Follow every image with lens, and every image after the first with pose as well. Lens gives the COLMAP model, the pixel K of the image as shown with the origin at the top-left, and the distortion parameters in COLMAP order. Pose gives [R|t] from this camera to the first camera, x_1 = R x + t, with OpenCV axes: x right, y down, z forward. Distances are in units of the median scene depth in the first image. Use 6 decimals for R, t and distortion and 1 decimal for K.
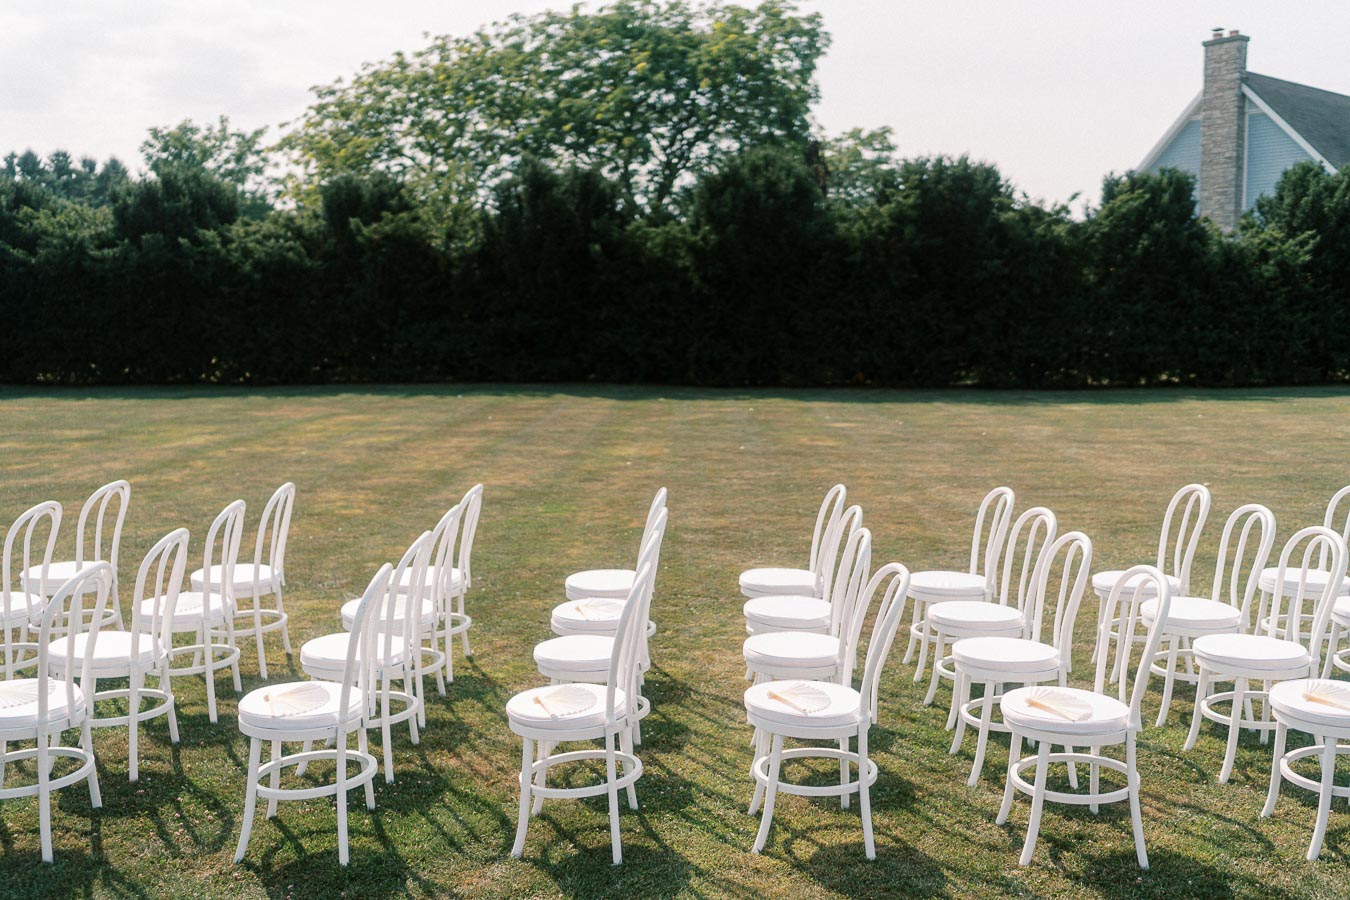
lens RADIAL K [[1315.1, 0, 673.5], [0, 1315.1, 454.6], [0, 0, 1]] dist [0.002723, 0.000000]
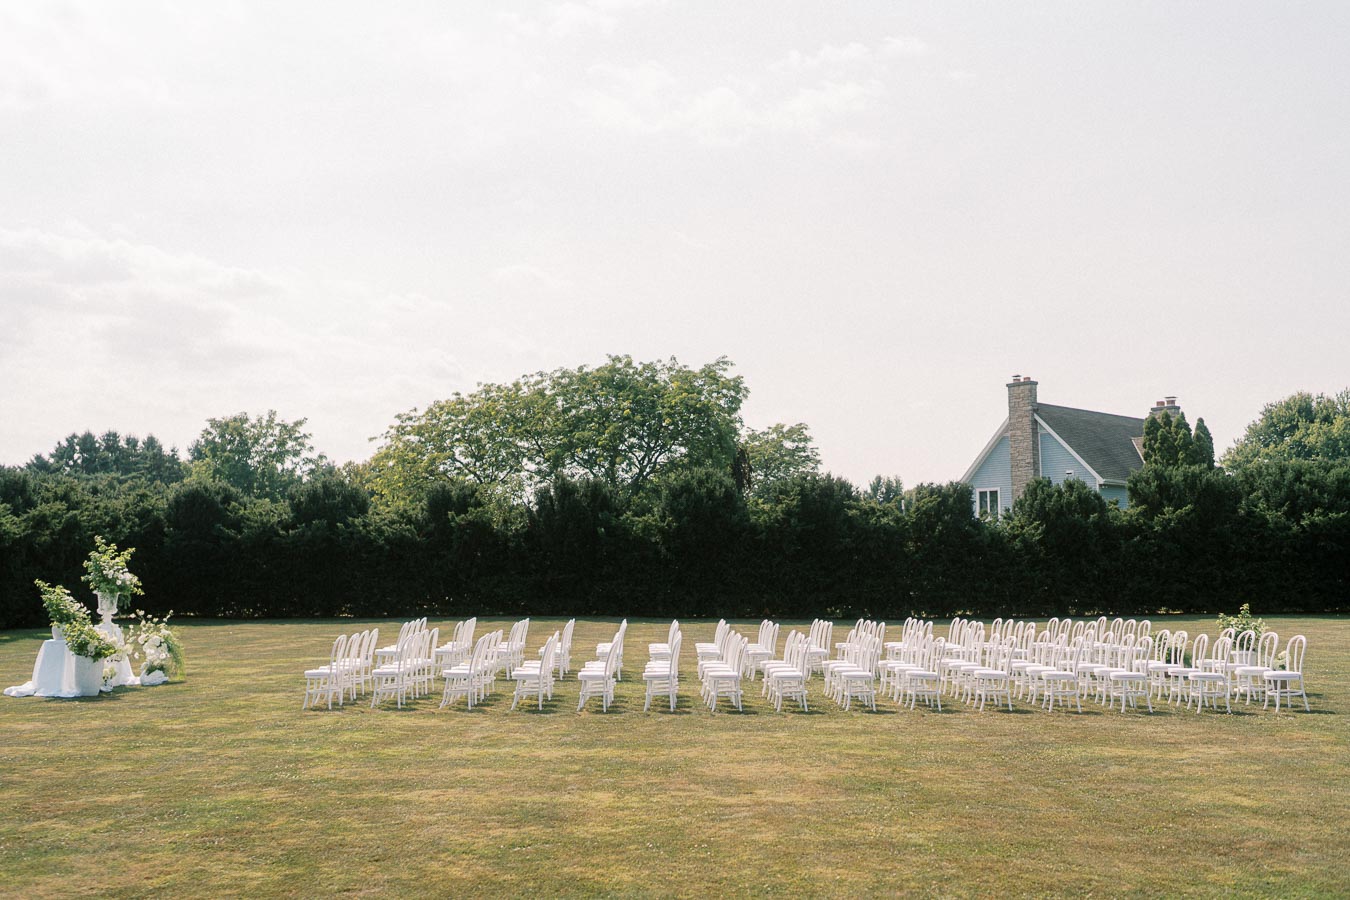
lens RADIAL K [[1315.1, 0, 685.4], [0, 1315.1, 412.6], [0, 0, 1]] dist [0.002723, 0.000000]
pose [[0.998733, 0.007377, 0.049774, -0.030186], [0.003941, 0.974686, -0.223543, 0.050271], [-0.050163, 0.223456, 0.973422, -0.485418]]
